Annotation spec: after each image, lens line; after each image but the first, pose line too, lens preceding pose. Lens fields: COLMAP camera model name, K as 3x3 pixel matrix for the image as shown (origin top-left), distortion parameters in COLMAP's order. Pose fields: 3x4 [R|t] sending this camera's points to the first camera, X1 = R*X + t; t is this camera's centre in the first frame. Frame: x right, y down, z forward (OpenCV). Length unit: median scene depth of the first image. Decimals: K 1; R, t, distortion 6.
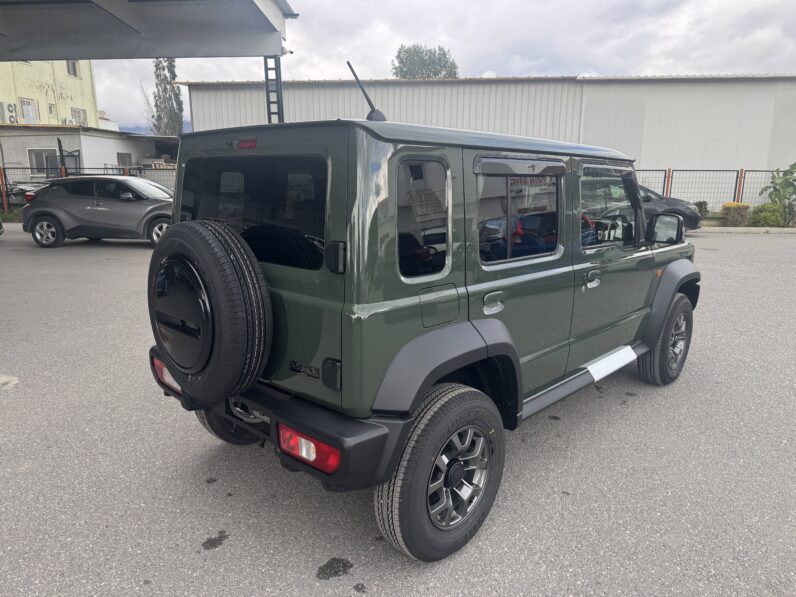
lens RADIAL K [[566.9, 0, 395.9], [0, 566.9, 287.7], [0, 0, 1]] dist [-0.004545, -0.014189]
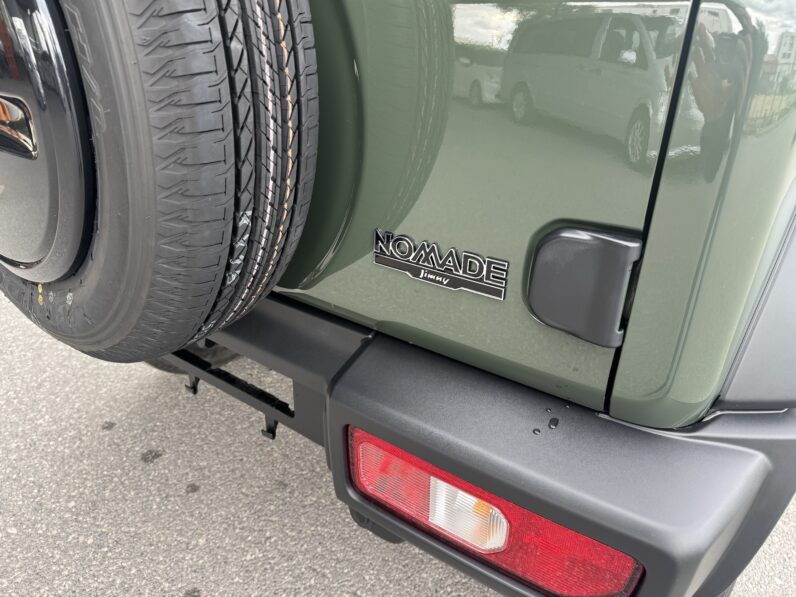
lens RADIAL K [[556.5, 0, 393.8], [0, 556.5, 299.8], [0, 0, 1]] dist [0.025597, -0.031126]
pose [[0.992584, -0.043538, 0.113493, -0.033065], [0.011058, 0.962127, 0.272377, 0.012865], [-0.121054, -0.269102, 0.955474, 0.109935]]
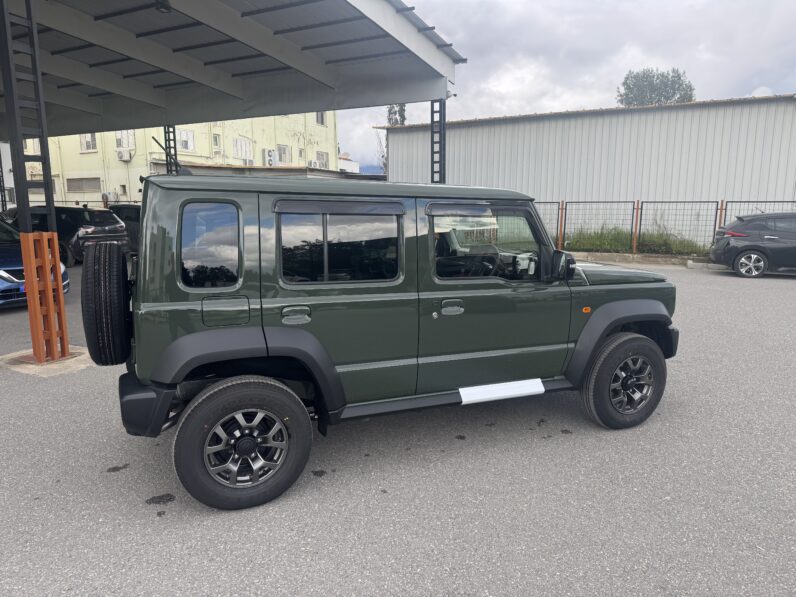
lens RADIAL K [[556.5, 0, 393.8], [0, 556.5, 299.8], [0, 0, 1]] dist [0.025597, -0.031126]
pose [[0.917330, 0.062682, -0.393161, 0.149352], [-0.075127, 0.997040, -0.016329, -0.000605], [0.390974, 0.044516, 0.919324, -0.007034]]
